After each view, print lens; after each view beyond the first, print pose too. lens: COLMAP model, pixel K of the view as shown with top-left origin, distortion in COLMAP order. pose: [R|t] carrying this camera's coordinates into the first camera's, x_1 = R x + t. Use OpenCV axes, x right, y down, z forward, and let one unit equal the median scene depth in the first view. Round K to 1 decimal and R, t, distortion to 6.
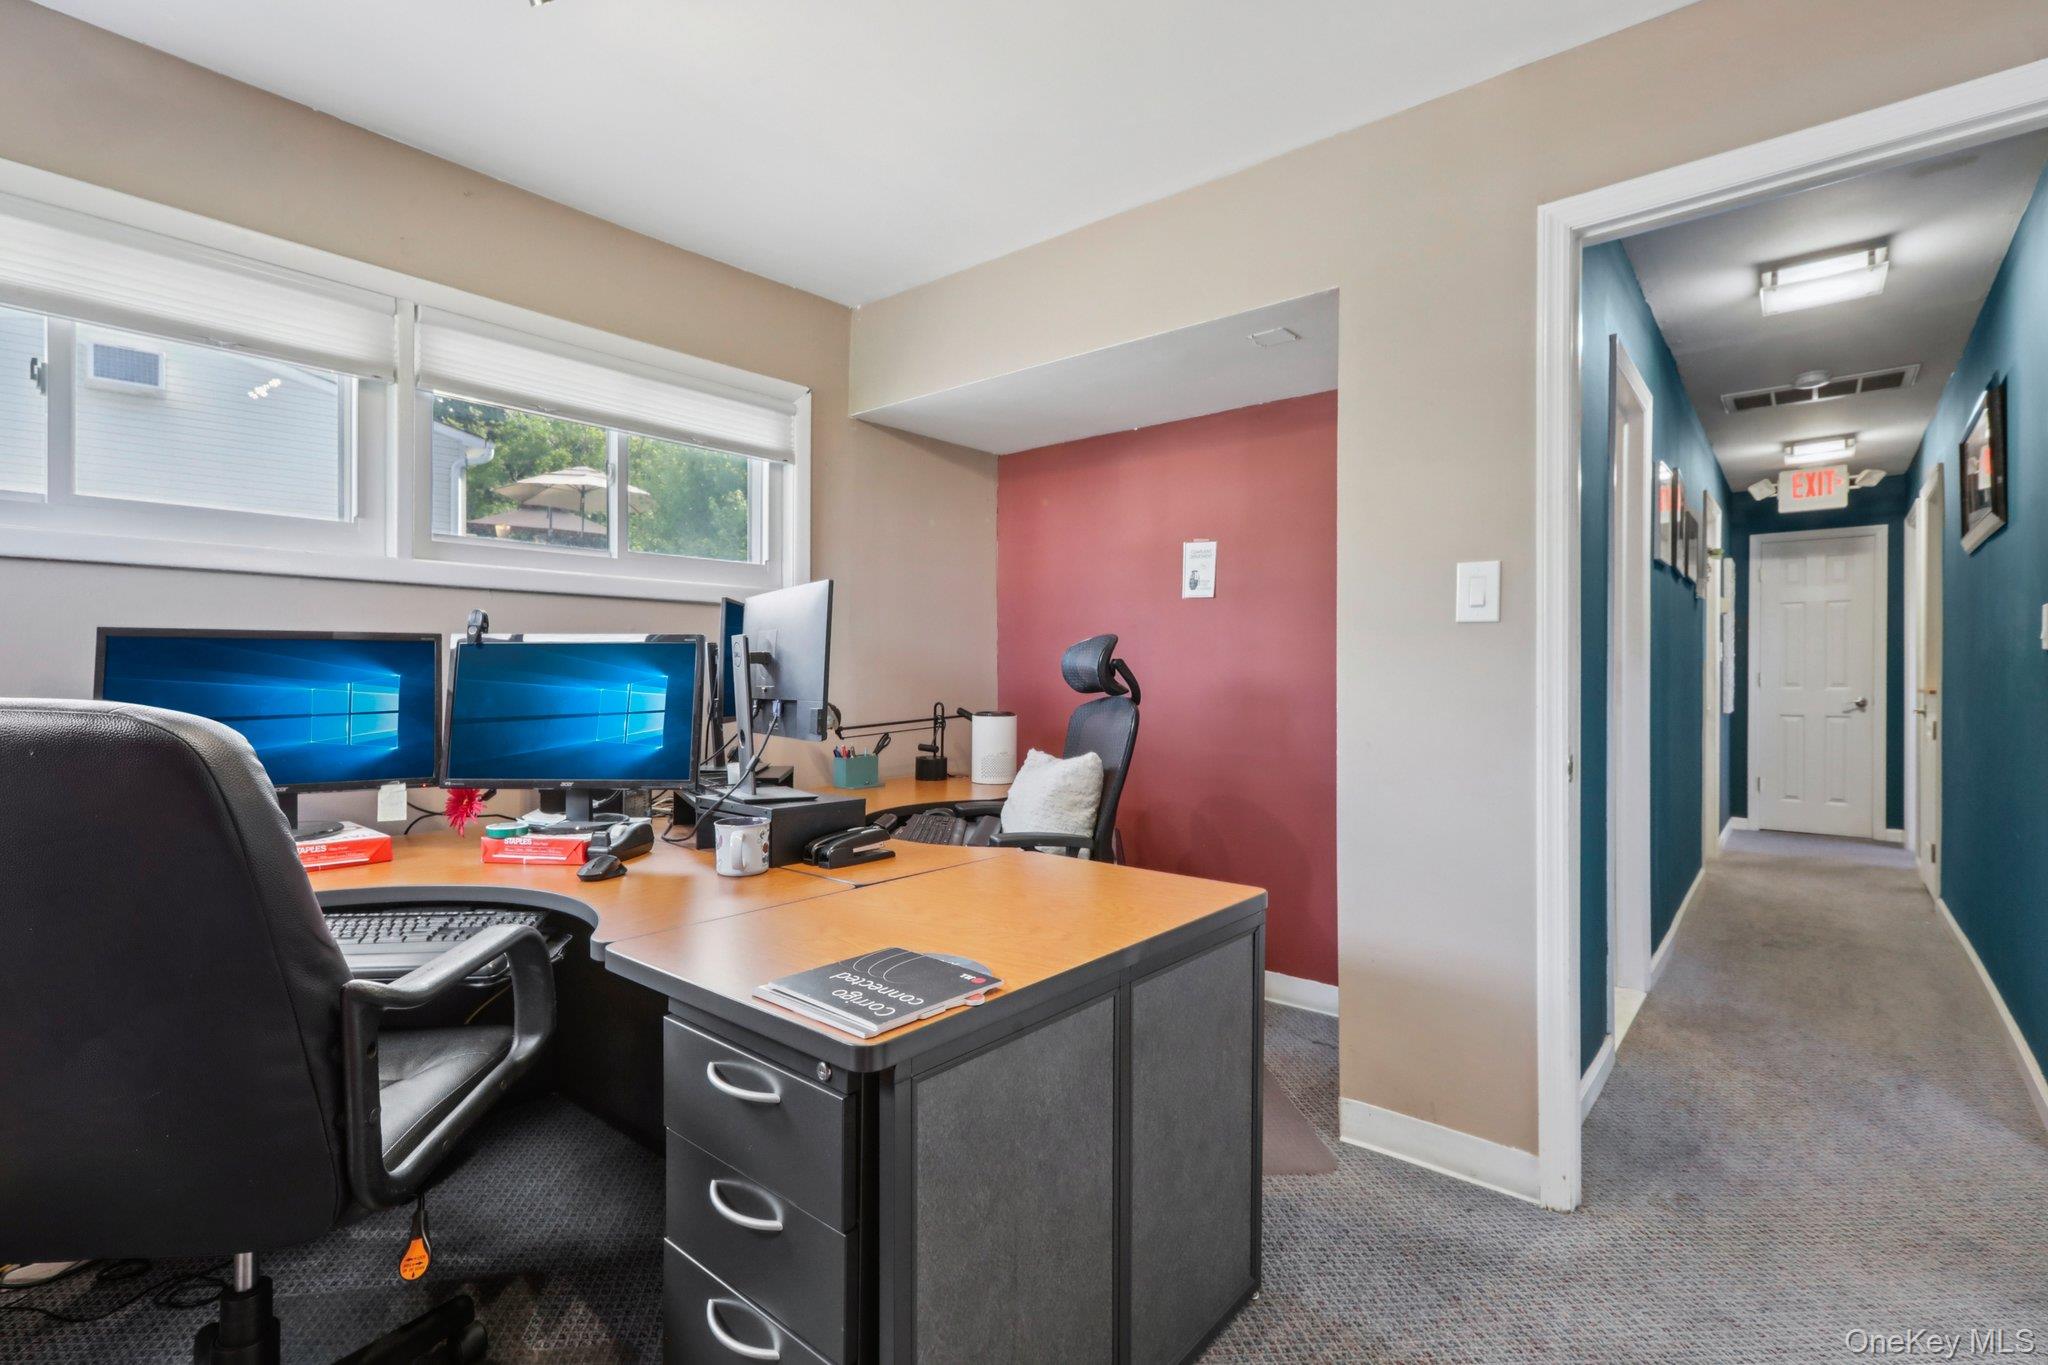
lens RADIAL K [[936.9, 0, 1025.3], [0, 936.9, 673.9], [0, 0, 1]] dist [0.001177, 0.000242]
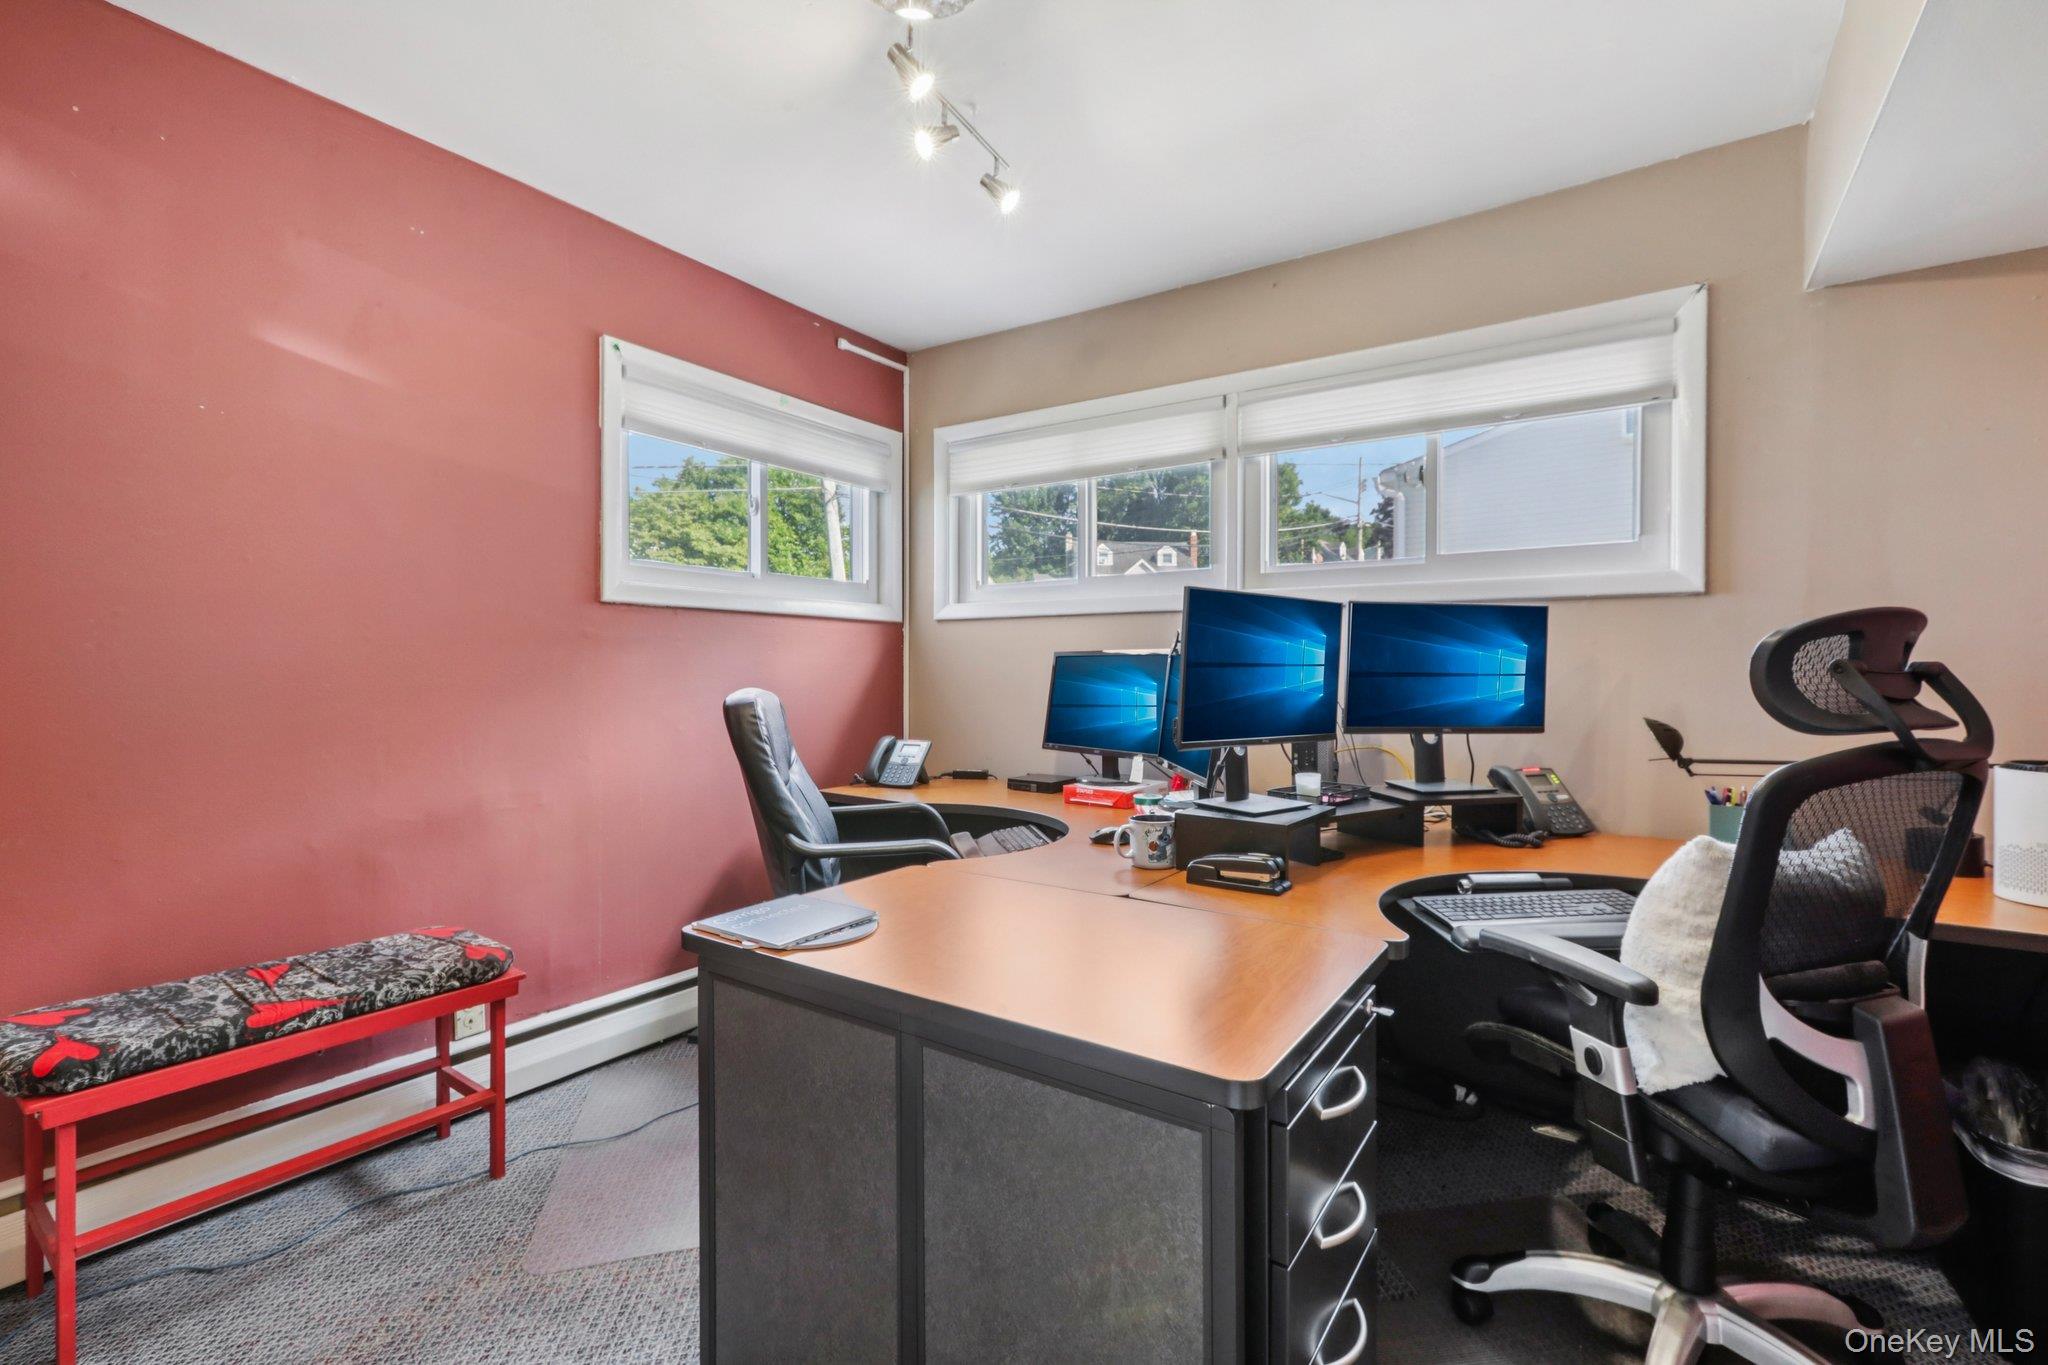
lens RADIAL K [[889.7, 0, 1035.3], [0, 889.7, 679.7], [0, 0, 1]] dist [-0.001555, -0.000029]
pose [[0.112589, 0.008409, -0.993606, 0.483443], [-0.004306, 0.999959, 0.007975, -0.006883], [0.993632, 0.003380, 0.112621, 0.515076]]
